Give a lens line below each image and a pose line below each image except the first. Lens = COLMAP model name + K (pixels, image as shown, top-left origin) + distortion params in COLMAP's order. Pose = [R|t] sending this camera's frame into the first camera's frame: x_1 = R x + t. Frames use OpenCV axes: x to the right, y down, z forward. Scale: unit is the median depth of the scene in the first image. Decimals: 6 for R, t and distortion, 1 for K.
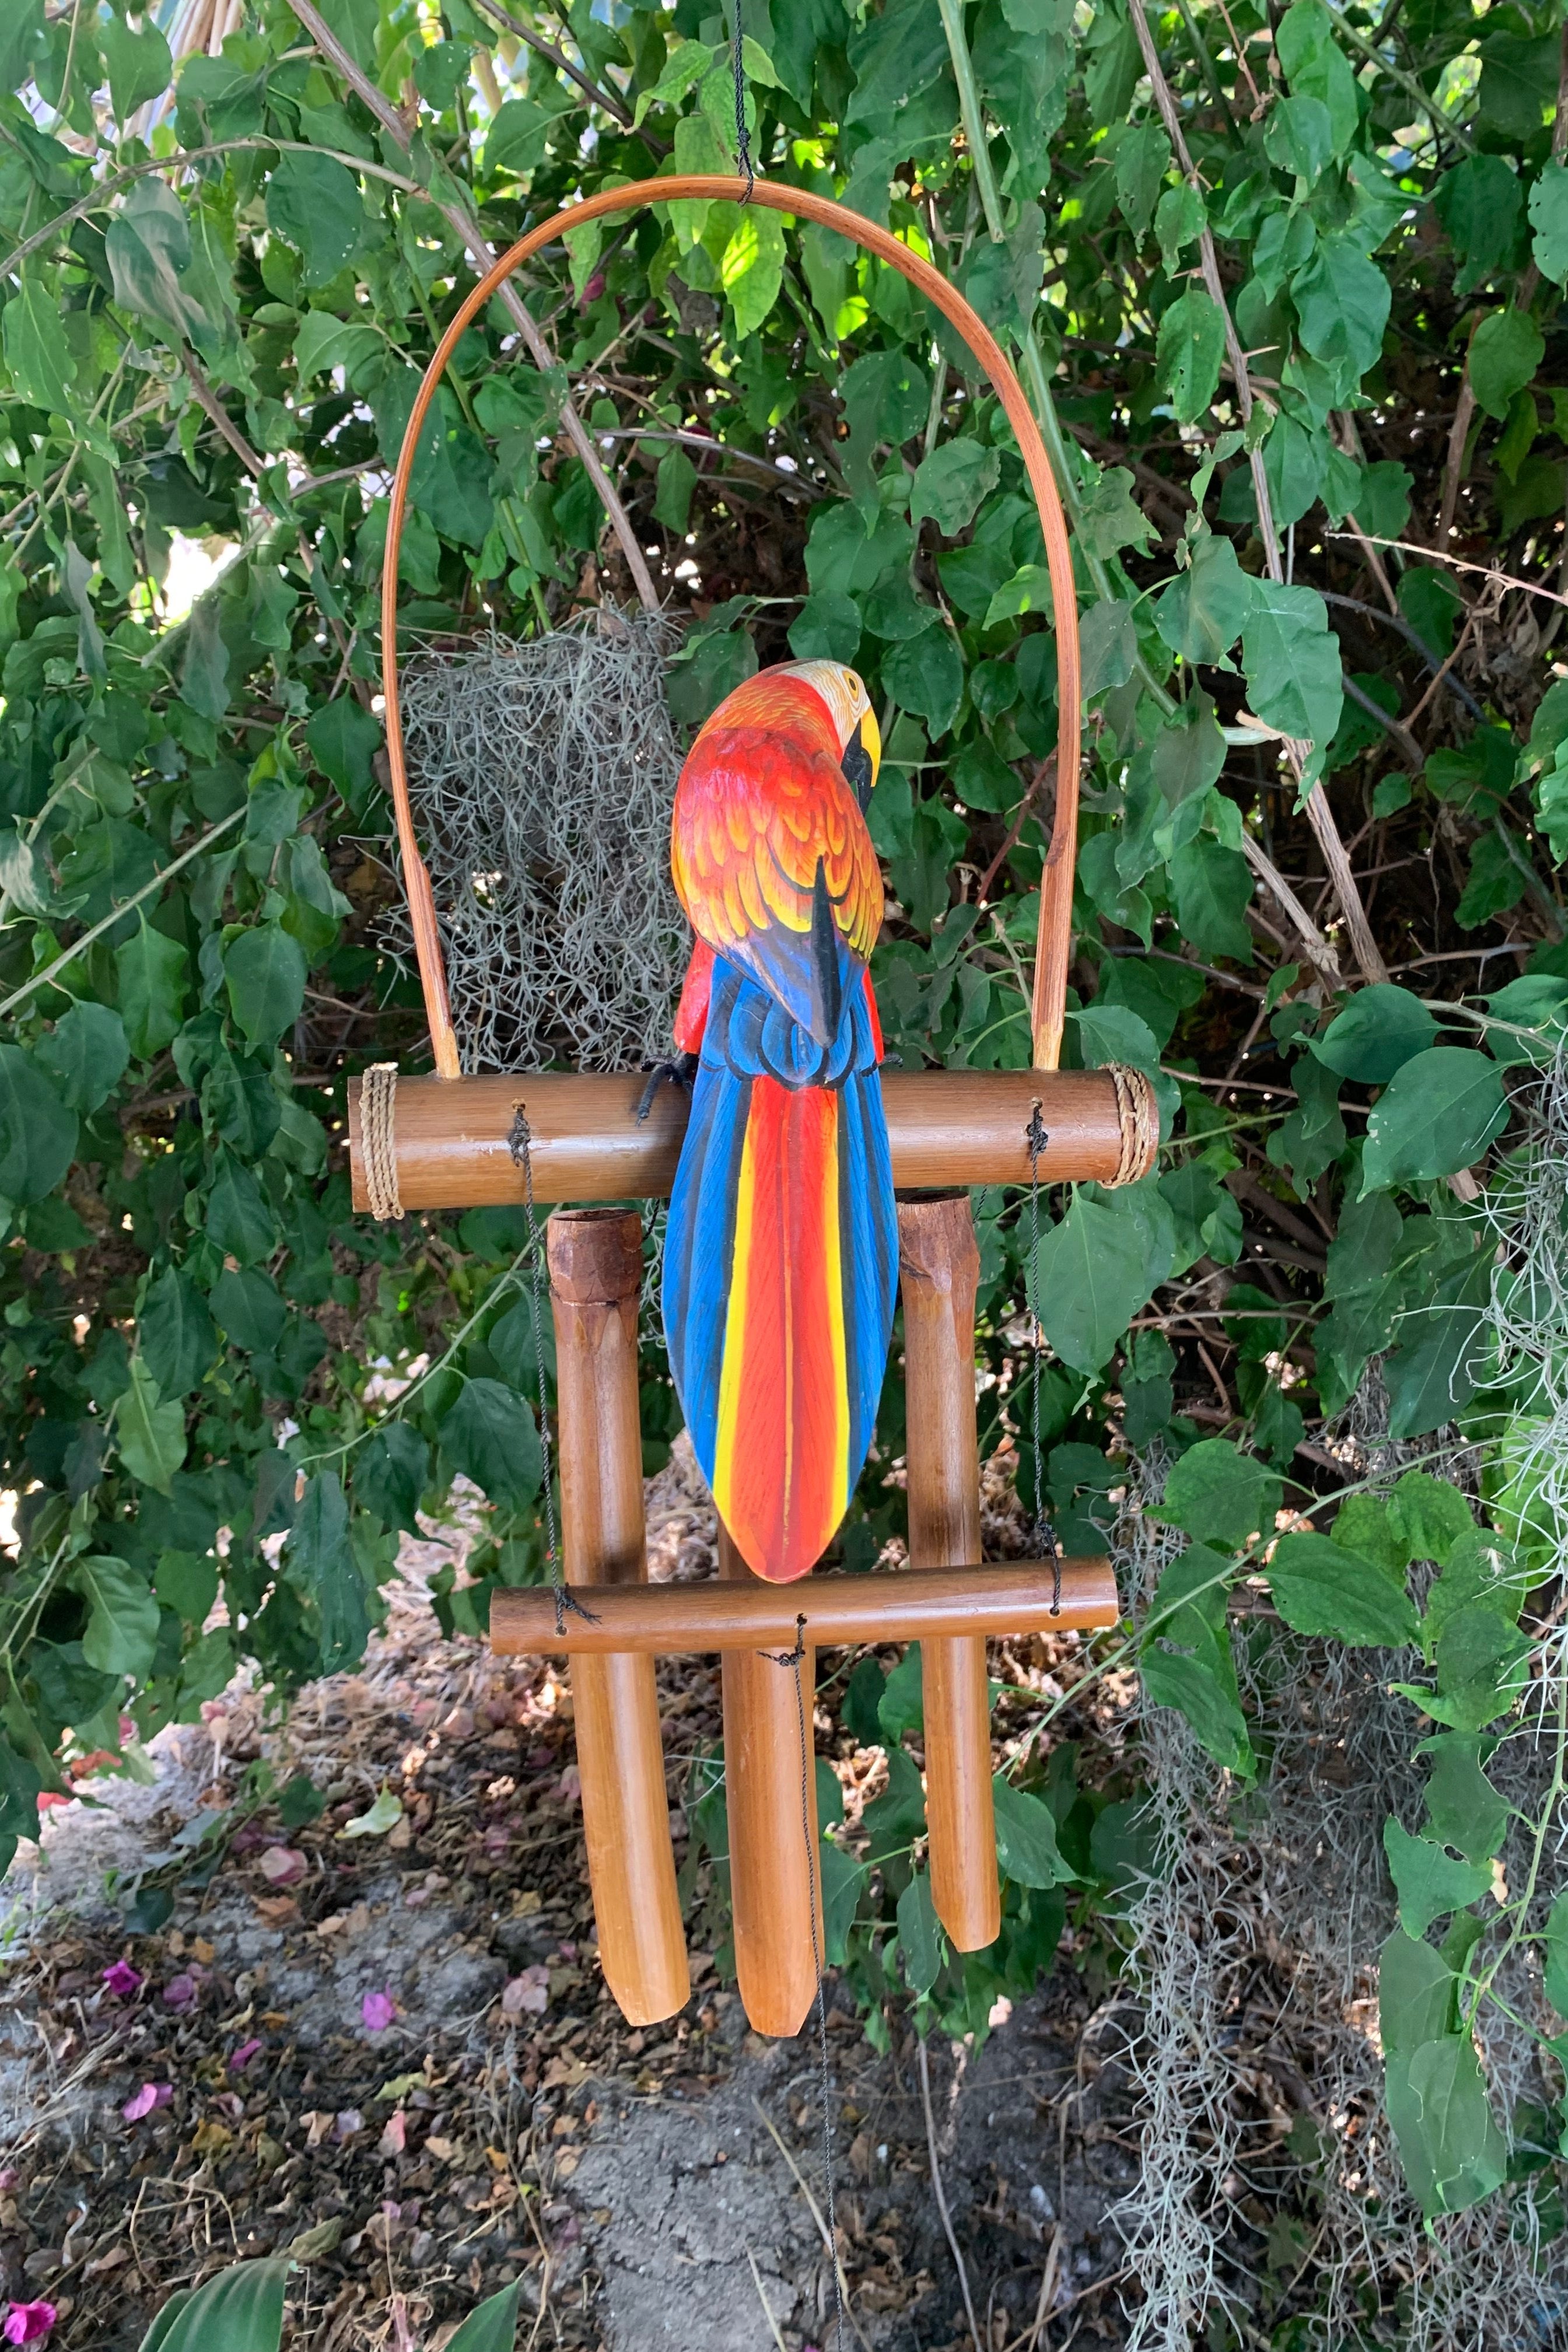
lens RADIAL K [[1887.7, 0, 906.4], [0, 1887.7, 1155.7], [0, 0, 1]] dist [-0.003810, 0.007248]
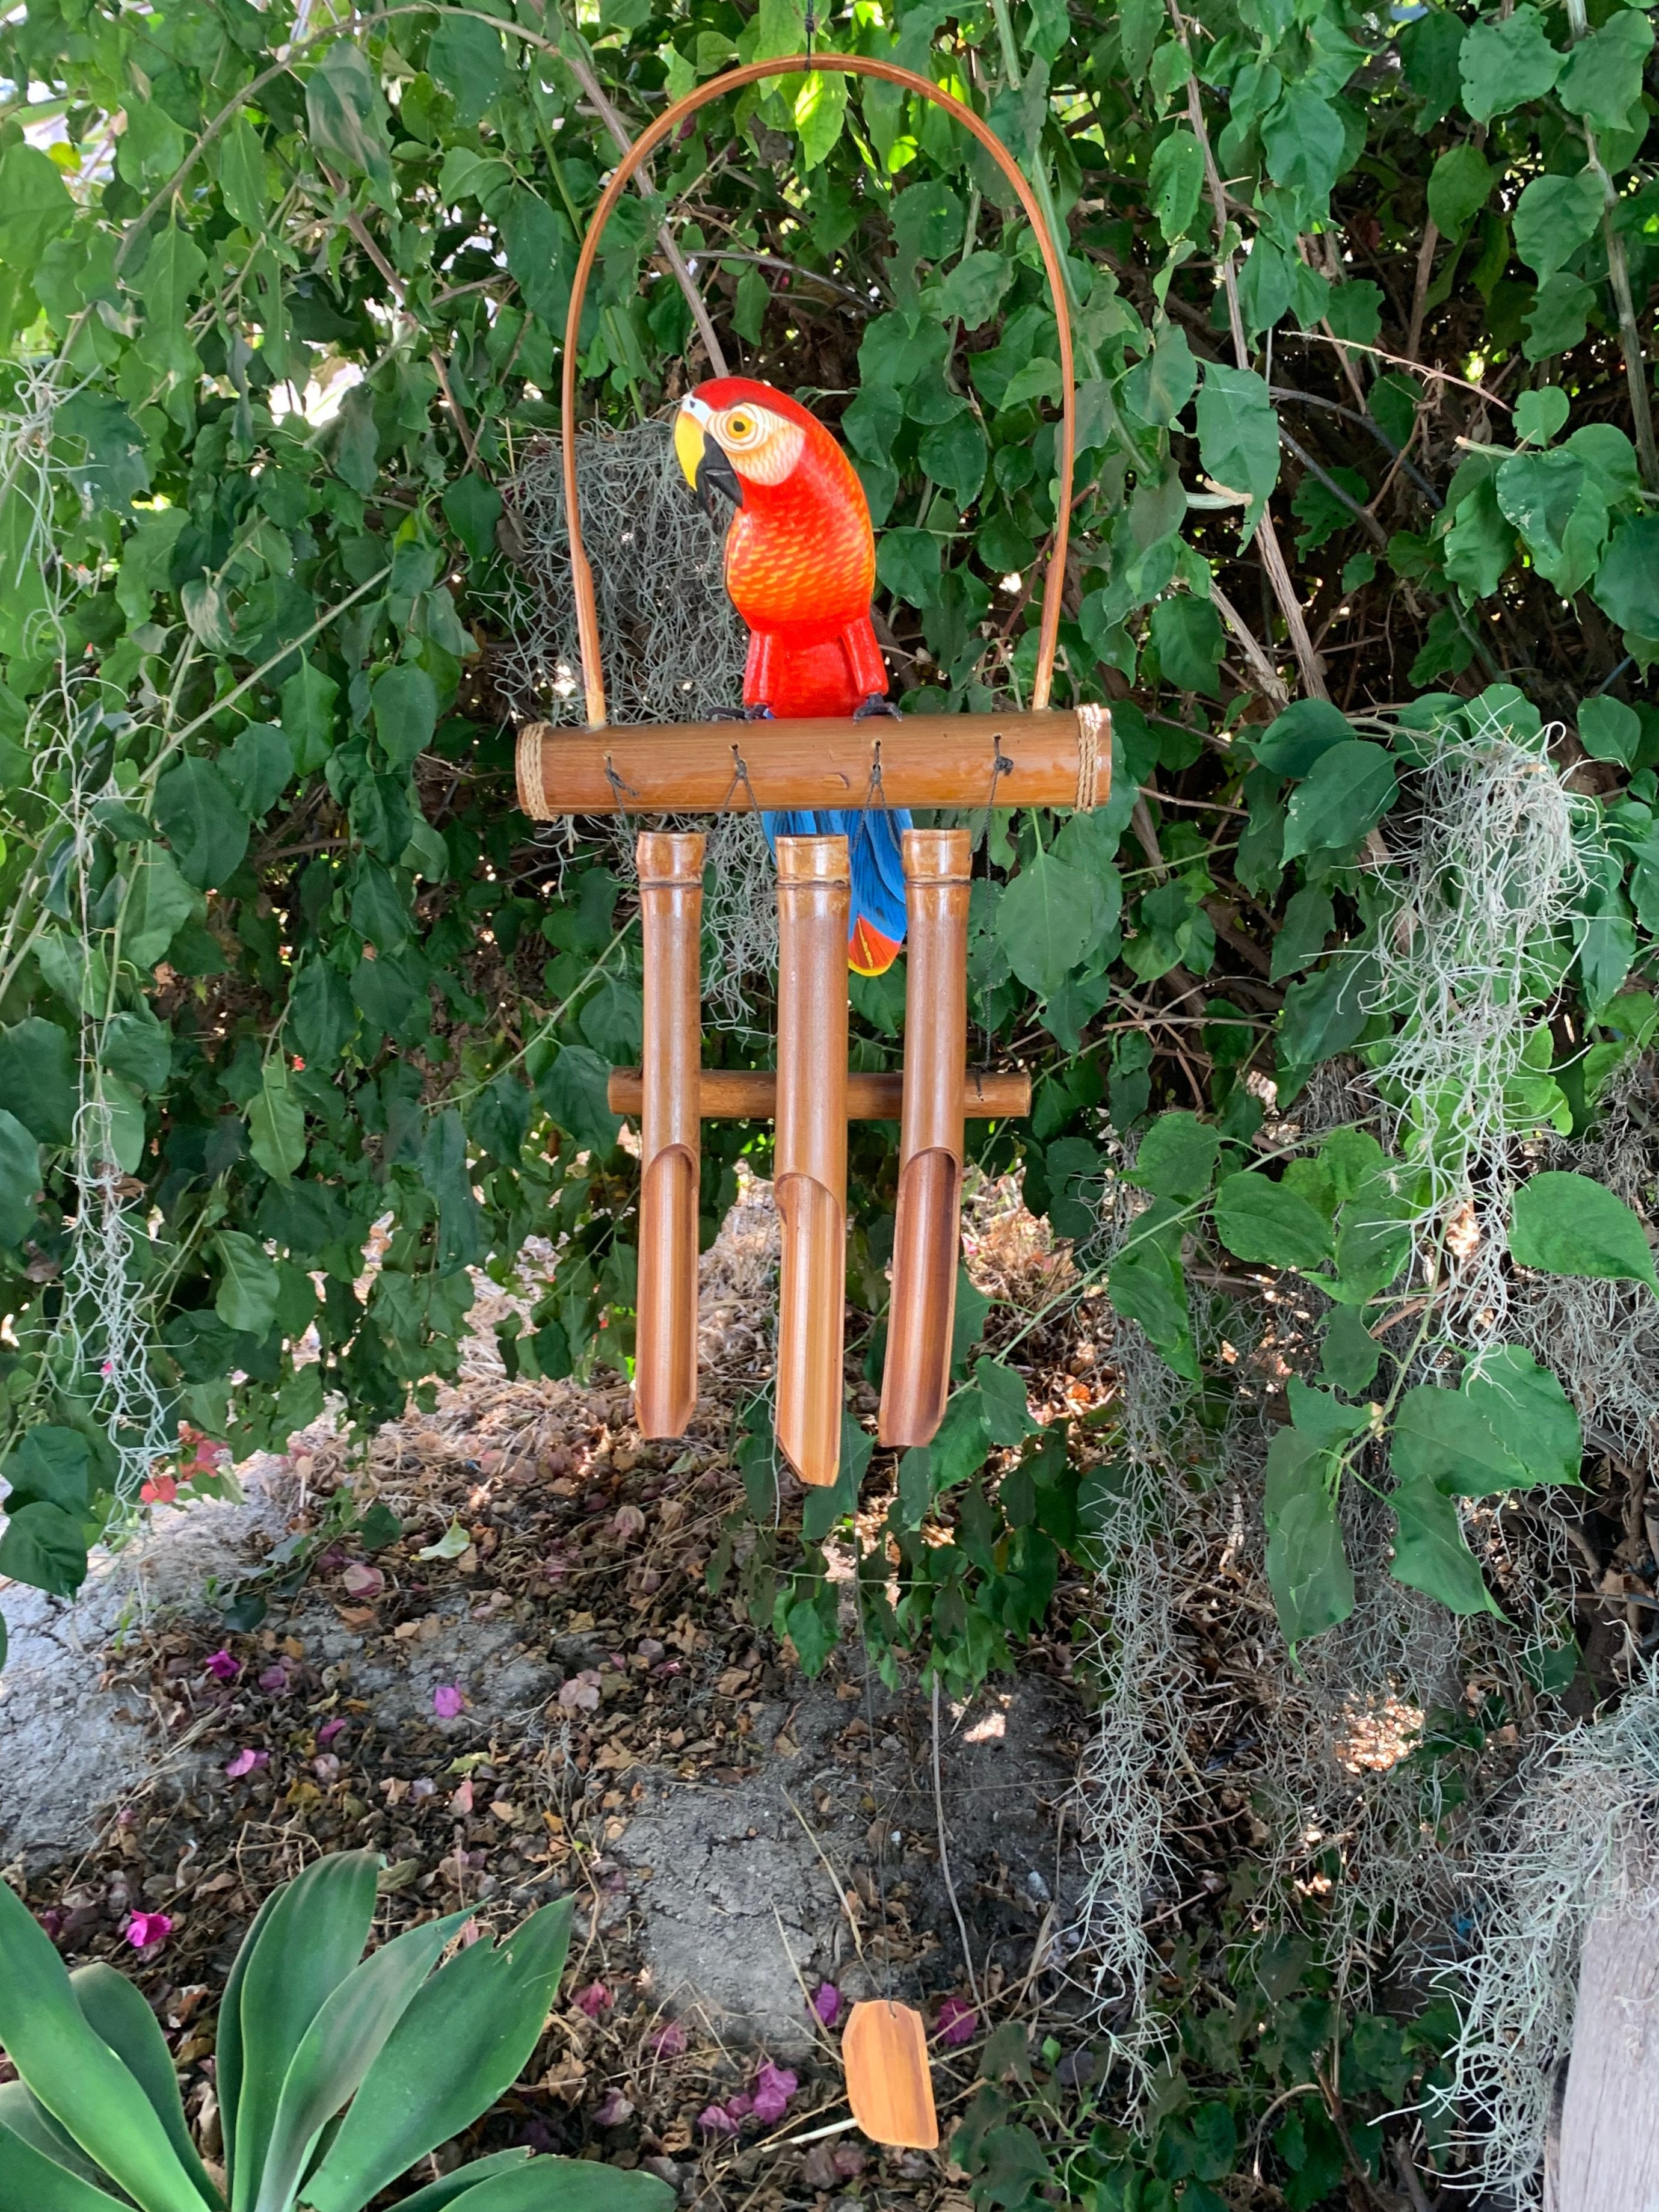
lens RADIAL K [[1946.8, 0, 848.4], [0, 1946.8, 1111.0], [0, 0, 1]] dist [0.000156, -0.000969]
pose [[0.997829, 0.029616, -0.058826, 0.014161], [-0.027470, 0.998939, 0.036961, 0.060630], [0.059859, -0.035265, 0.997584, -0.130962]]
